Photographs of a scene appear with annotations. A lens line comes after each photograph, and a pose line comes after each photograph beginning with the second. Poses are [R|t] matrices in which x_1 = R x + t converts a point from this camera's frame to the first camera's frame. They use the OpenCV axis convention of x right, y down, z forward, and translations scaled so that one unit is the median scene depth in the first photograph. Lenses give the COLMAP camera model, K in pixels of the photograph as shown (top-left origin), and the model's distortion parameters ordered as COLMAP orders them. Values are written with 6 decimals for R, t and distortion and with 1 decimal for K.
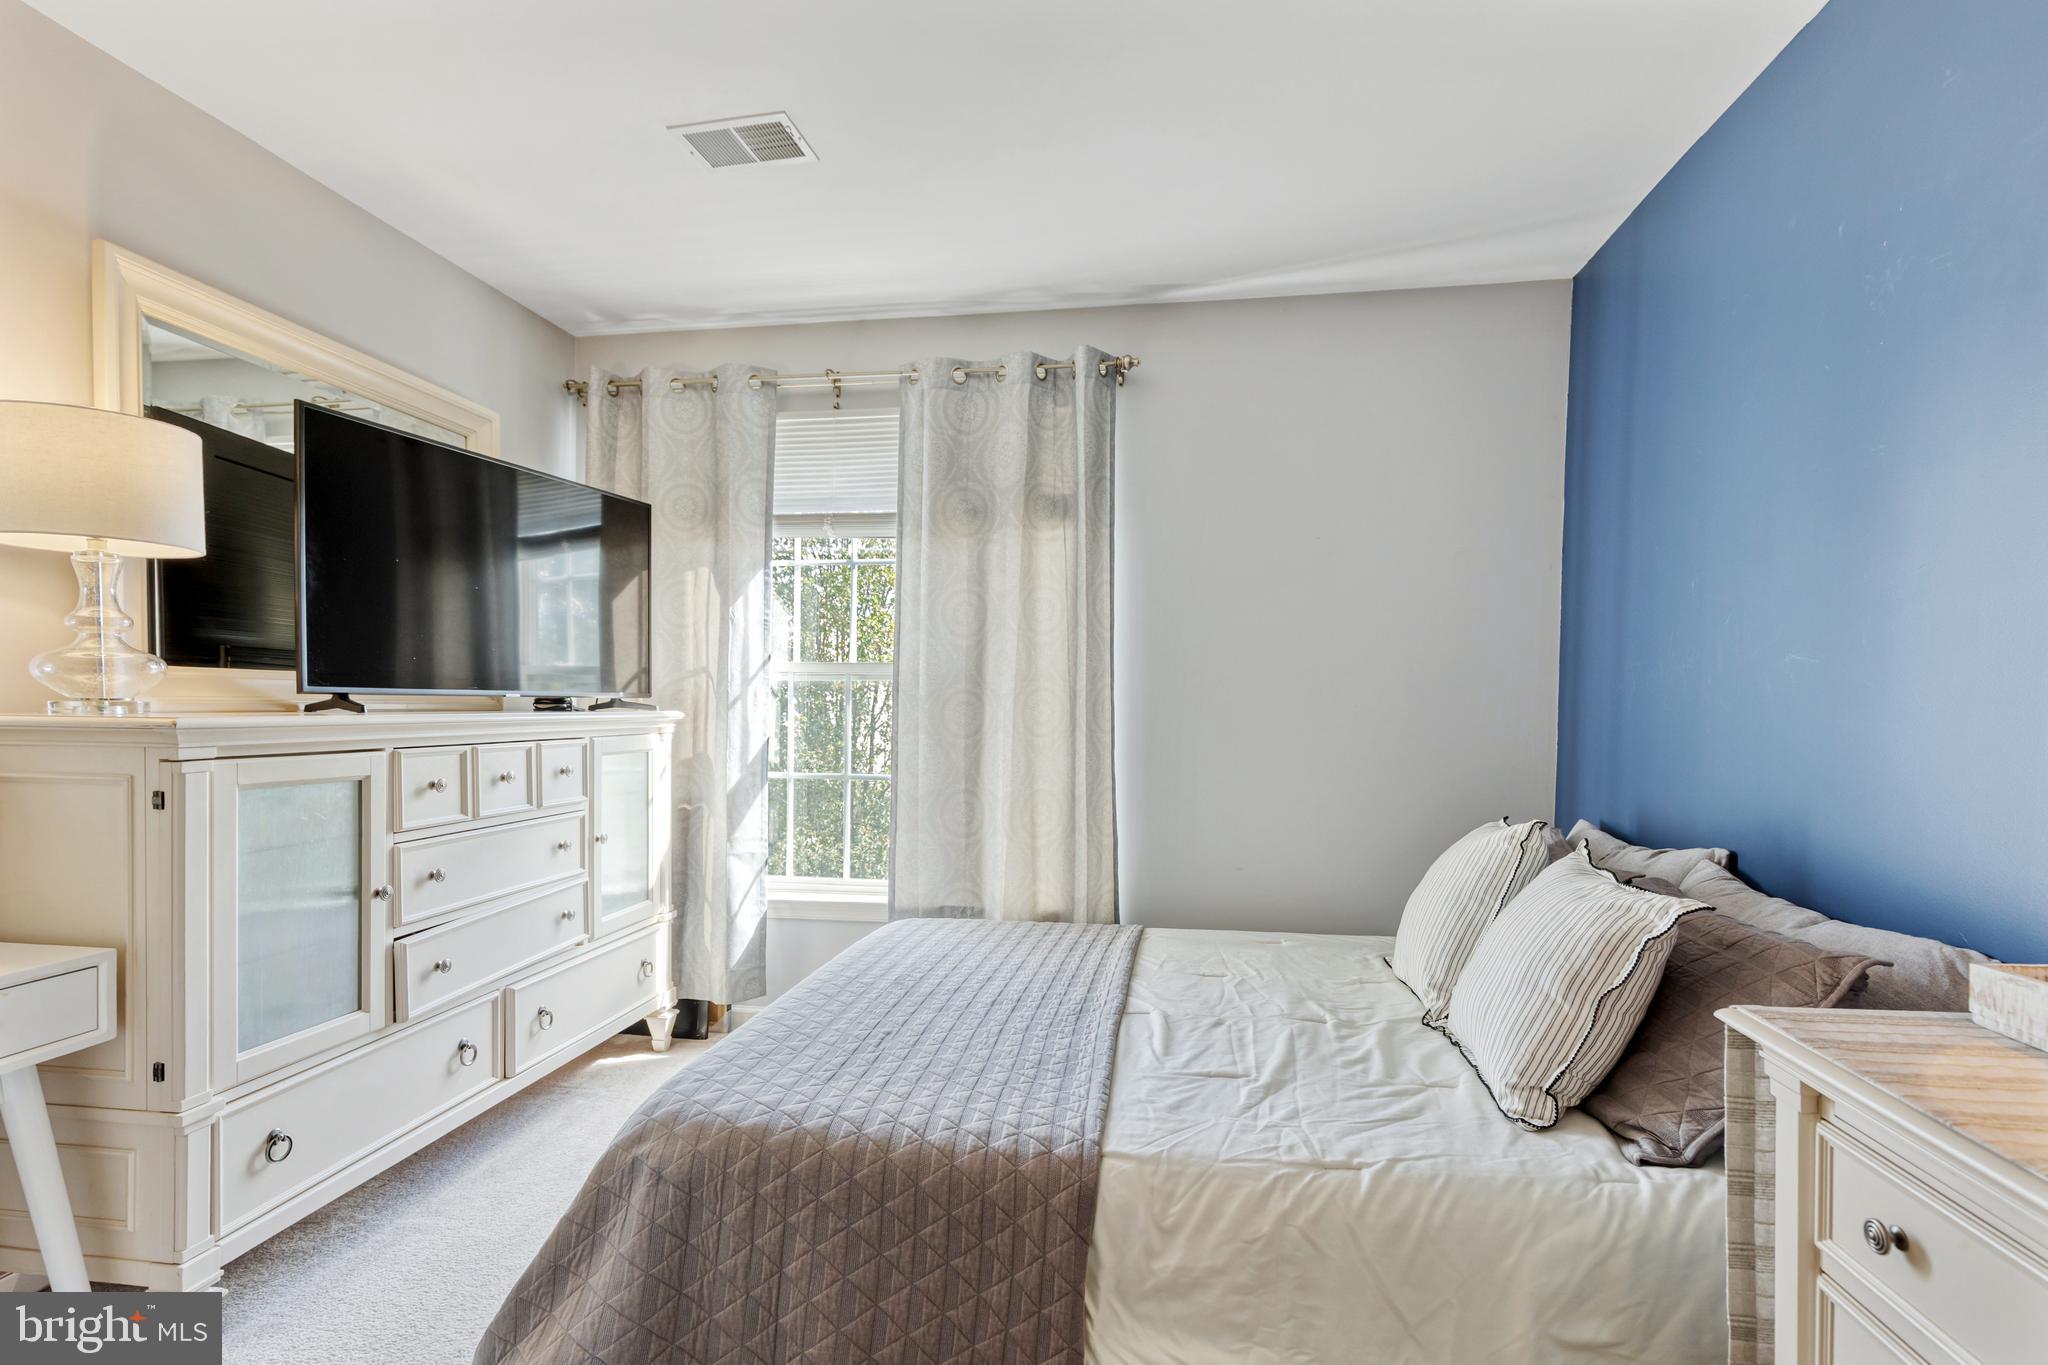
lens RADIAL K [[934.0, 0, 1027.1], [0, 934.0, 727.2], [0, 0, 1]] dist [0.012183, -0.000094]
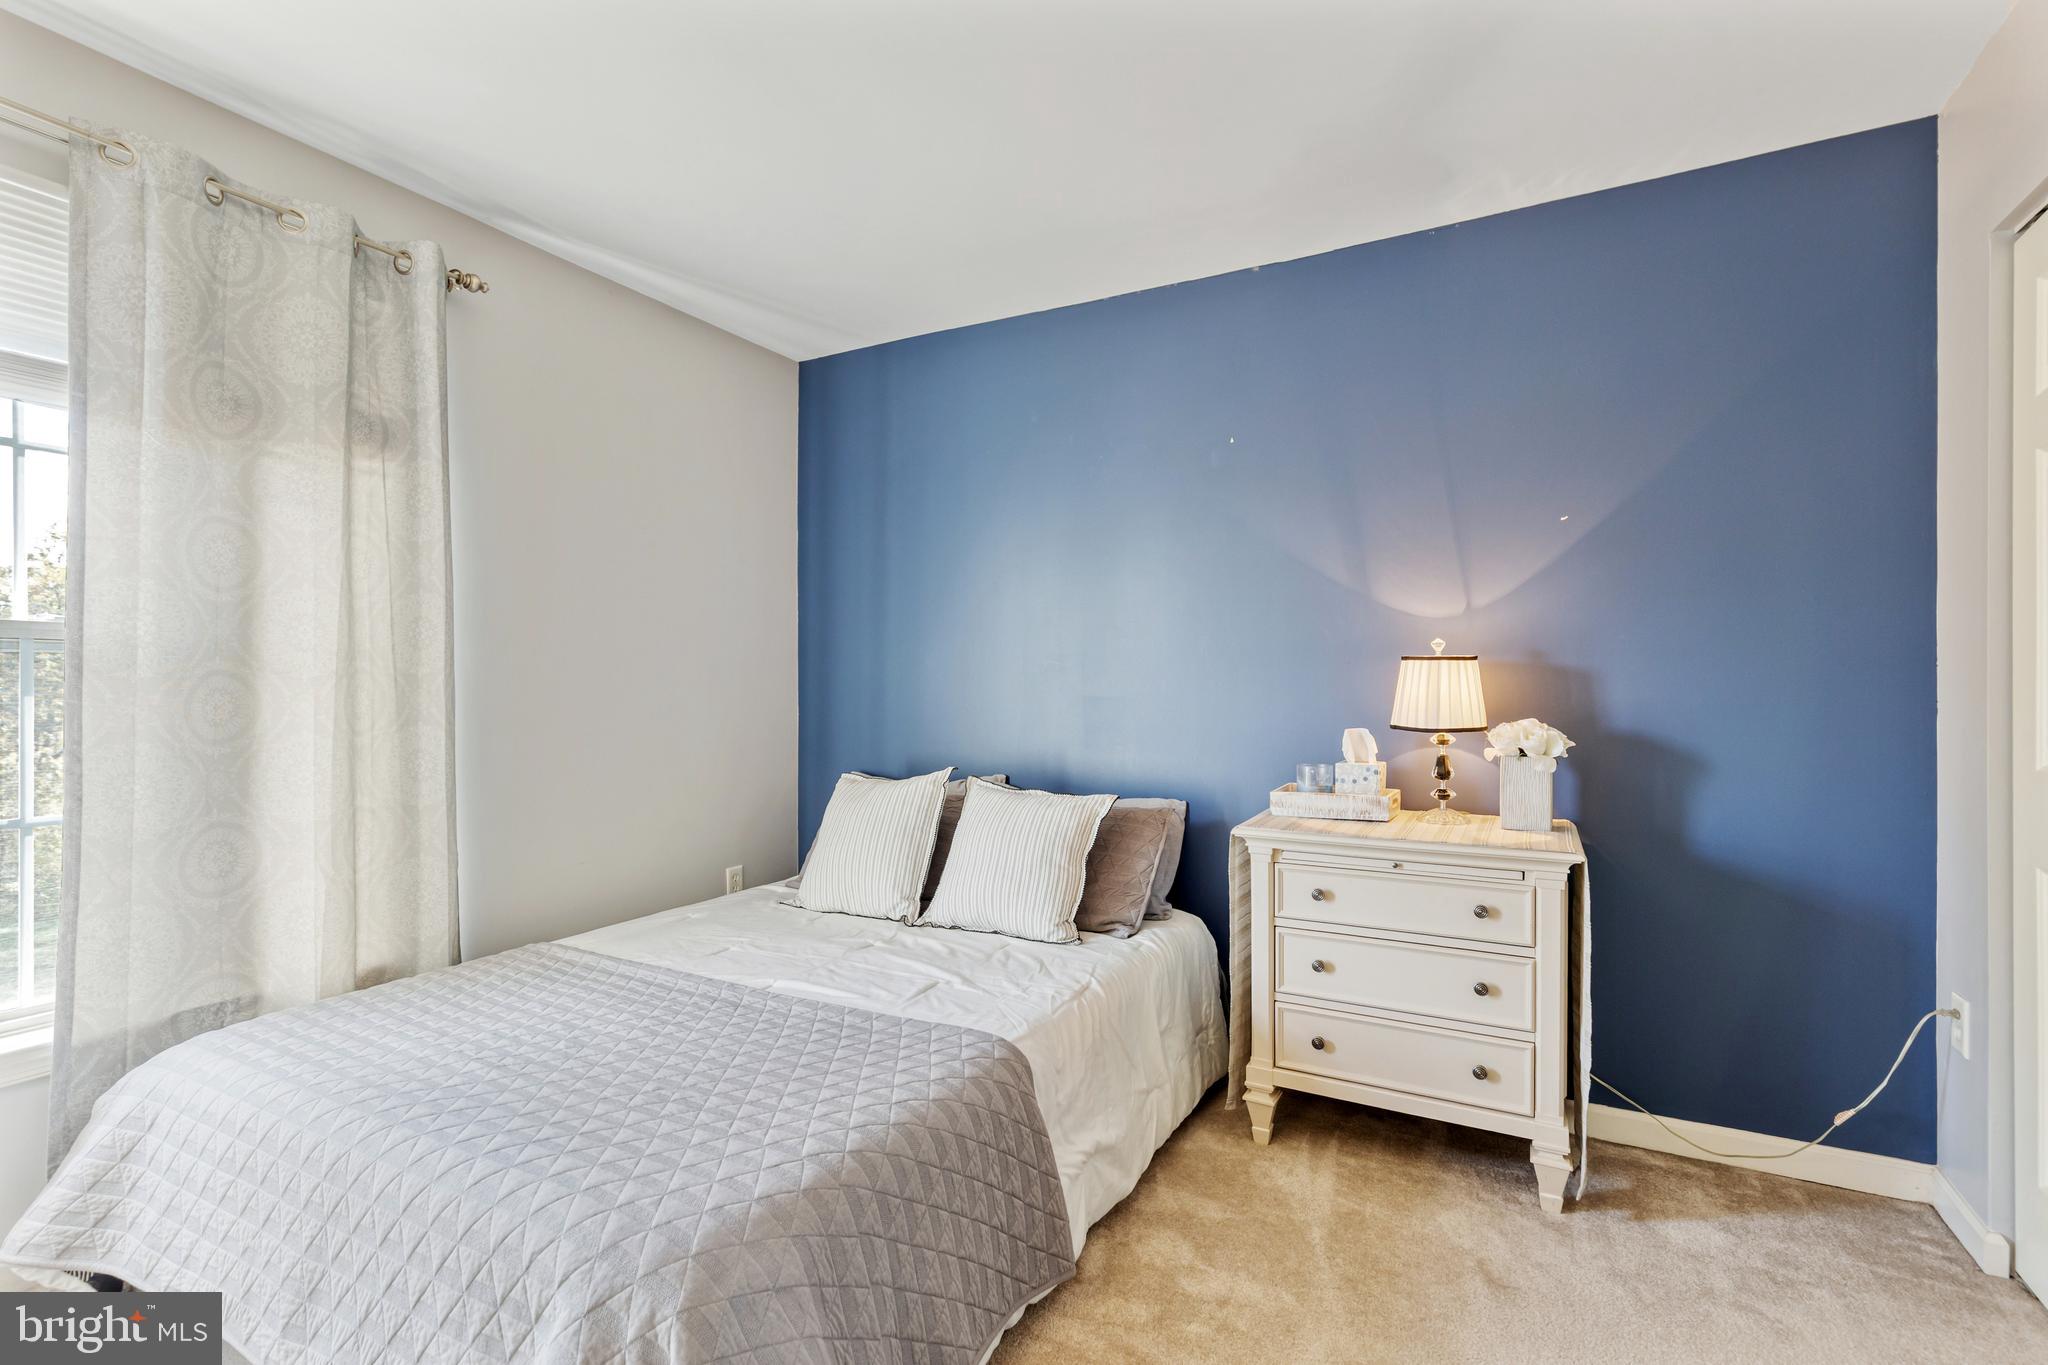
lens RADIAL K [[932.6, 0, 1033.9], [0, 932.6, 692.8], [0, 0, 1]] dist [0.009517, -0.000800]
pose [[0.336097, -0.012118, 0.941749, -0.507723], [0.026060, 0.999654, 0.003562, -0.011885], [-0.941467, 0.023345, 0.336297, 0.246472]]
